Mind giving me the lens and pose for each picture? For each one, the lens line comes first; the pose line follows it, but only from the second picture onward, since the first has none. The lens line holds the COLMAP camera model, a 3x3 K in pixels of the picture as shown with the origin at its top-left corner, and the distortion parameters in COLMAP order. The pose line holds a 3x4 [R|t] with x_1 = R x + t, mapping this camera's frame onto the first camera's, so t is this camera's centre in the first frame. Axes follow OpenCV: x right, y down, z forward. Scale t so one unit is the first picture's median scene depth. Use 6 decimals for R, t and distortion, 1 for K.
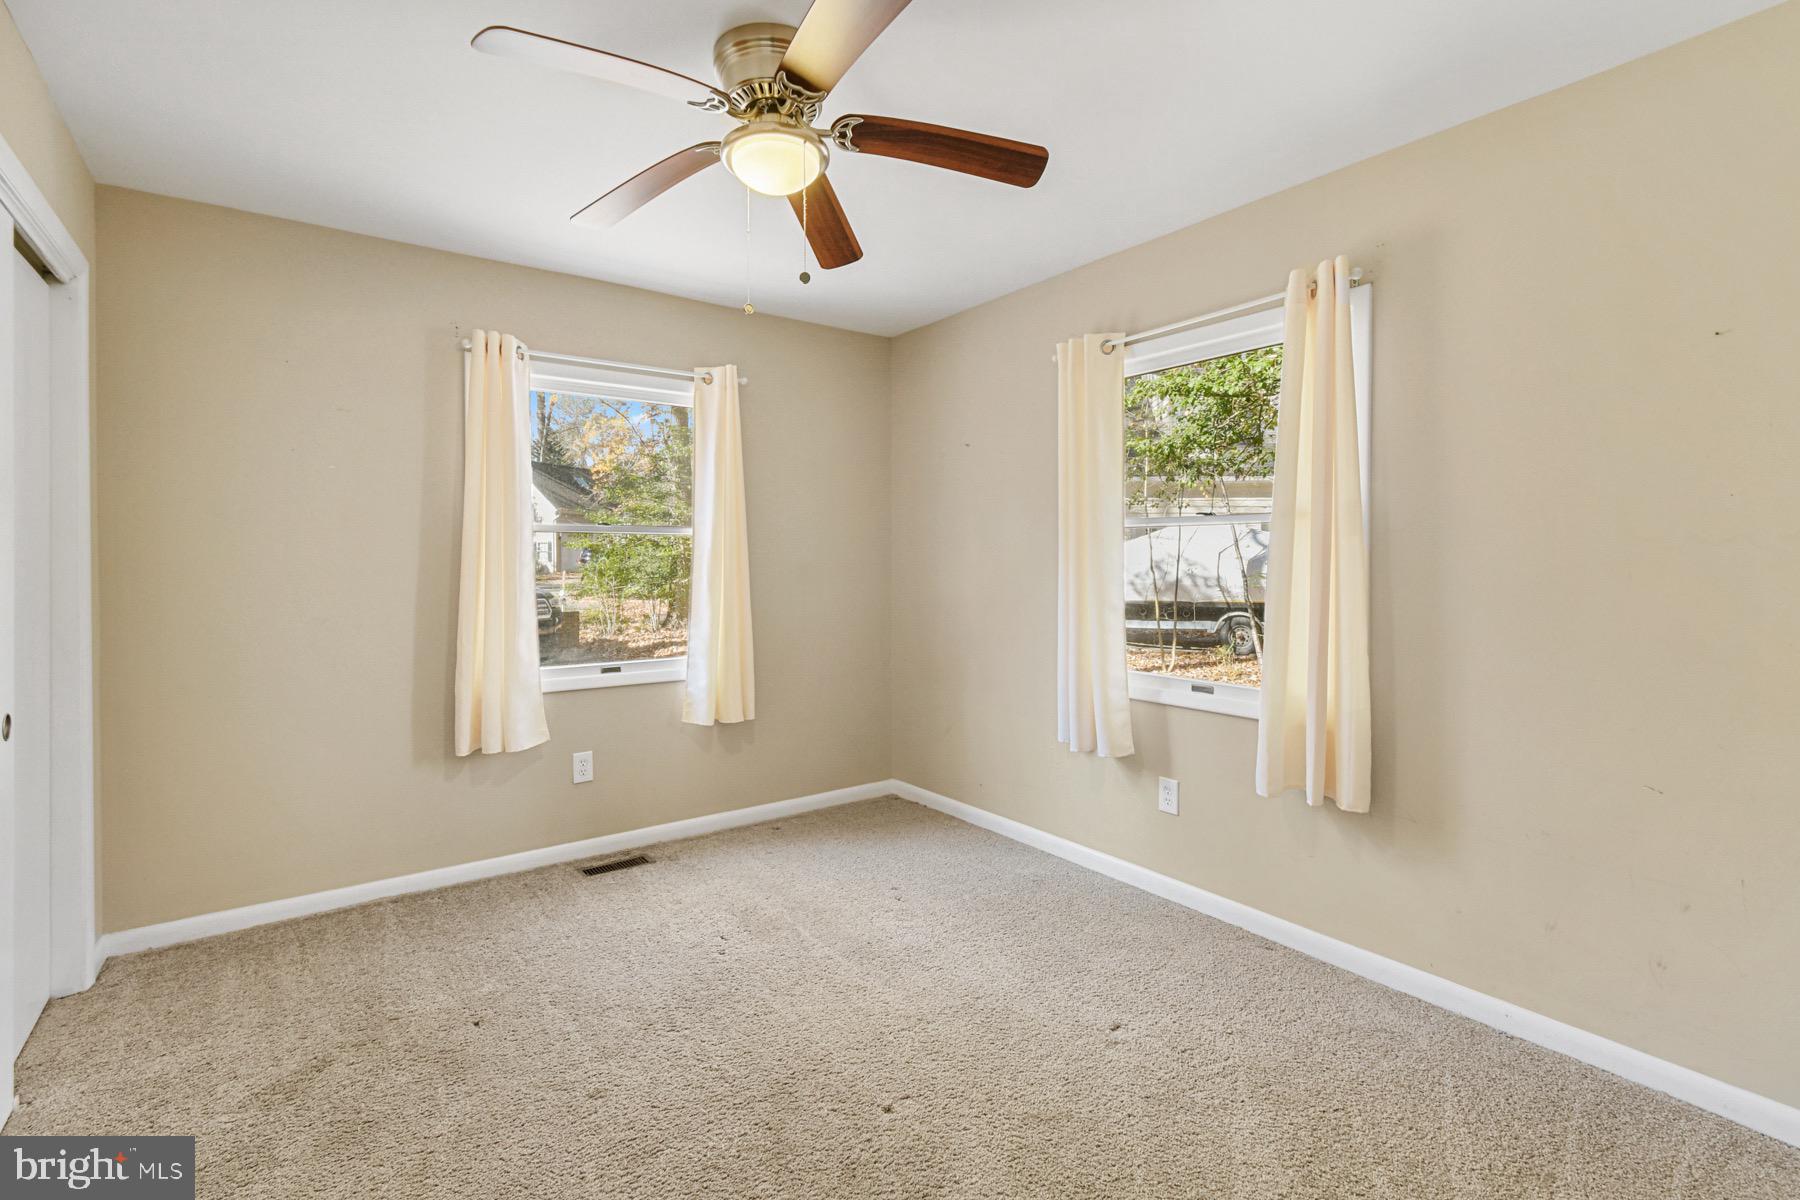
lens RADIAL K [[800.1, 0, 885.2], [0, 800.1, 584.9], [0, 0, 1]] dist [0.012438, -0.006109]
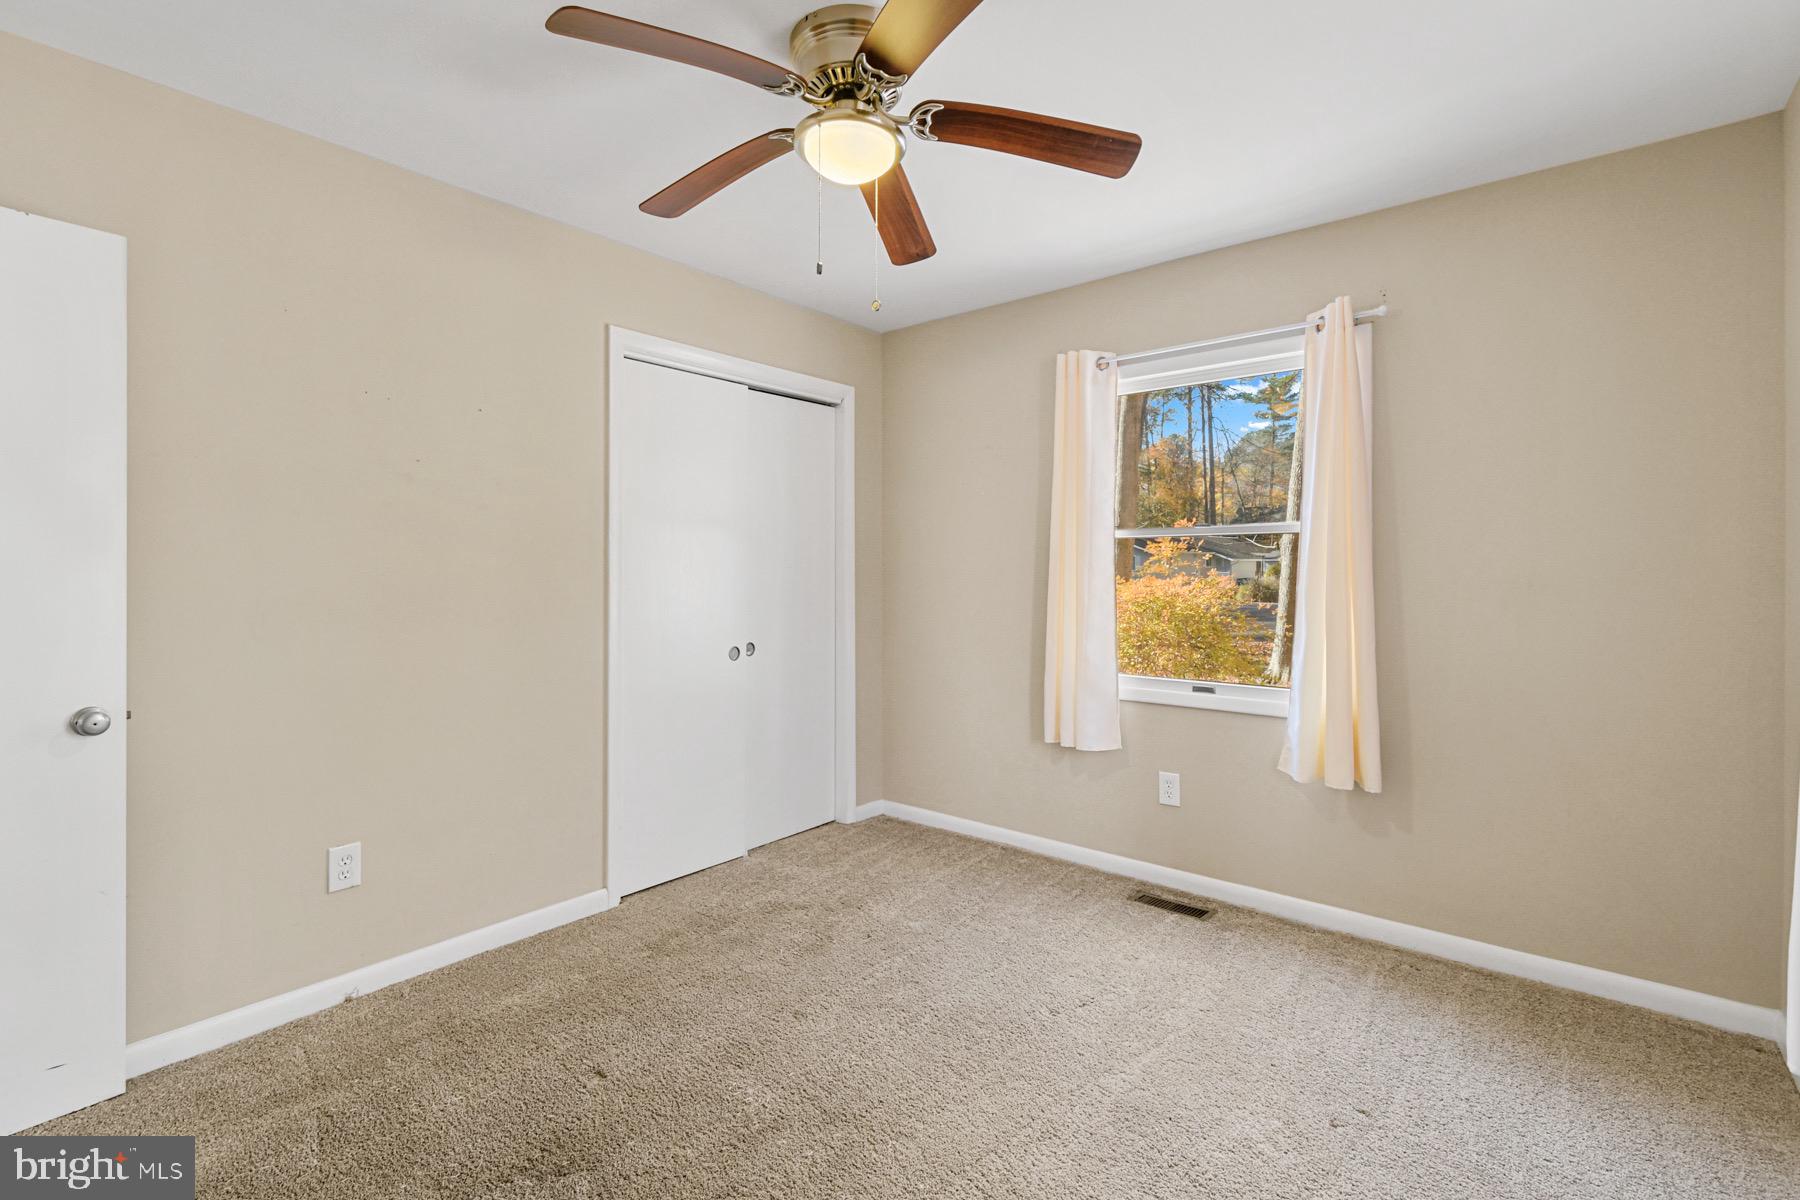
lens RADIAL K [[818.9, 0, 896.8], [0, 818.9, 589.3], [0, 0, 1]] dist [-0.001605, -0.000171]
pose [[0.252541, 0.023346, -0.967305, 0.483729], [-0.032390, 0.999353, 0.015663, -0.008546], [0.967044, 0.027376, 0.253133, 0.480121]]
